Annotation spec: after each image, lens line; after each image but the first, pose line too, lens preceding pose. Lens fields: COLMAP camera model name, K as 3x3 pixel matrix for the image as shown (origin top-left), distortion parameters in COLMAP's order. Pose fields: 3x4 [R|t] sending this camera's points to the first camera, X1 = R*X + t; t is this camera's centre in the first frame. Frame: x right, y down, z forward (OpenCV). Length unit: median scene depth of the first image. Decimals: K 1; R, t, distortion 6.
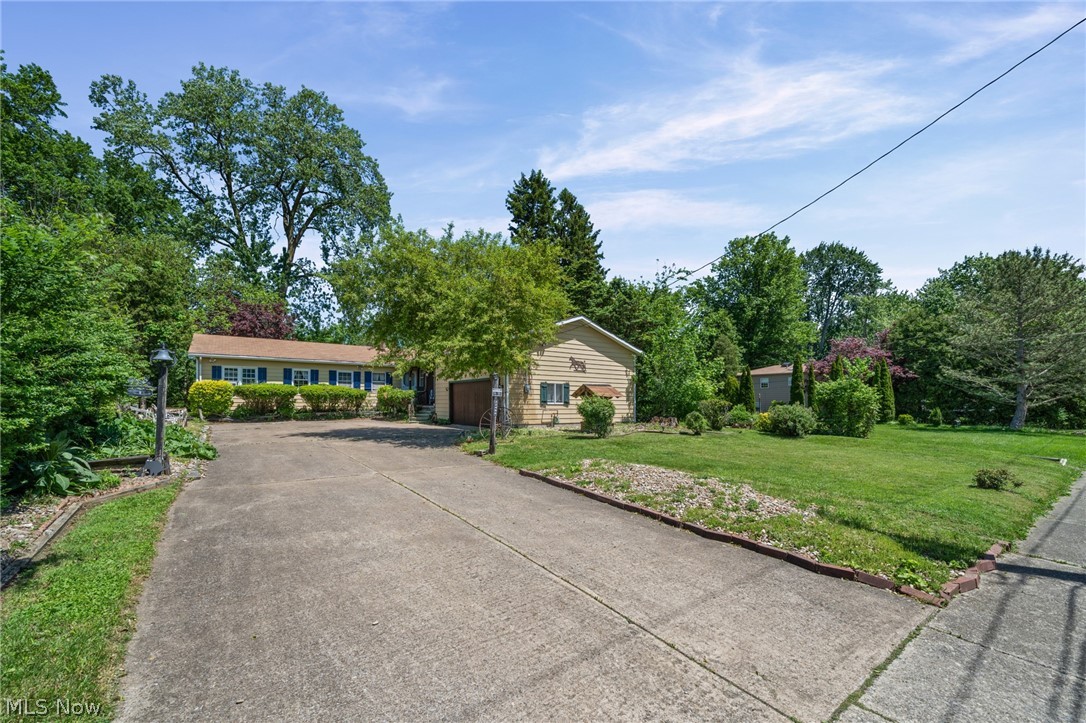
lens RADIAL K [[443.2, 0, 536.9], [0, 443.2, 404.0], [0, 0, 1]] dist [-0.000042, 0.000104]
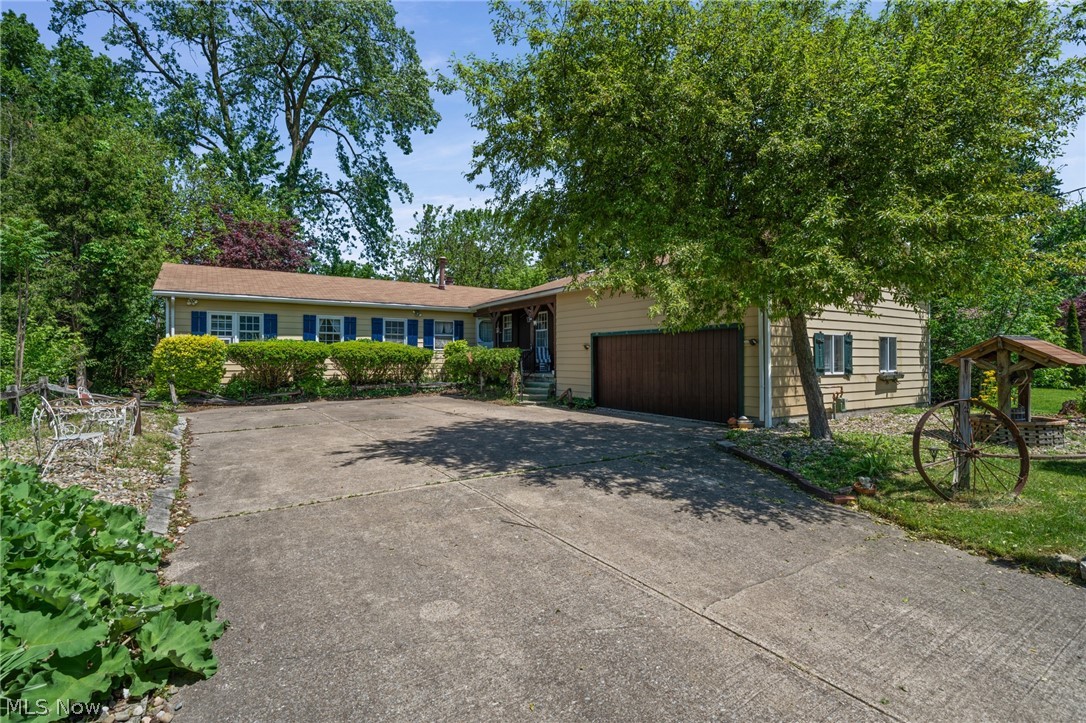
lens RADIAL K [[497.2, 0, 543.7], [0, 497.2, 361.2], [0, 0, 1]] dist [-0.011629, -0.000275]
pose [[0.999810, -0.007552, -0.017957, -0.226546], [0.007592, 0.999969, 0.002170, -0.014753], [0.017940, -0.002306, 0.999836, 0.314824]]
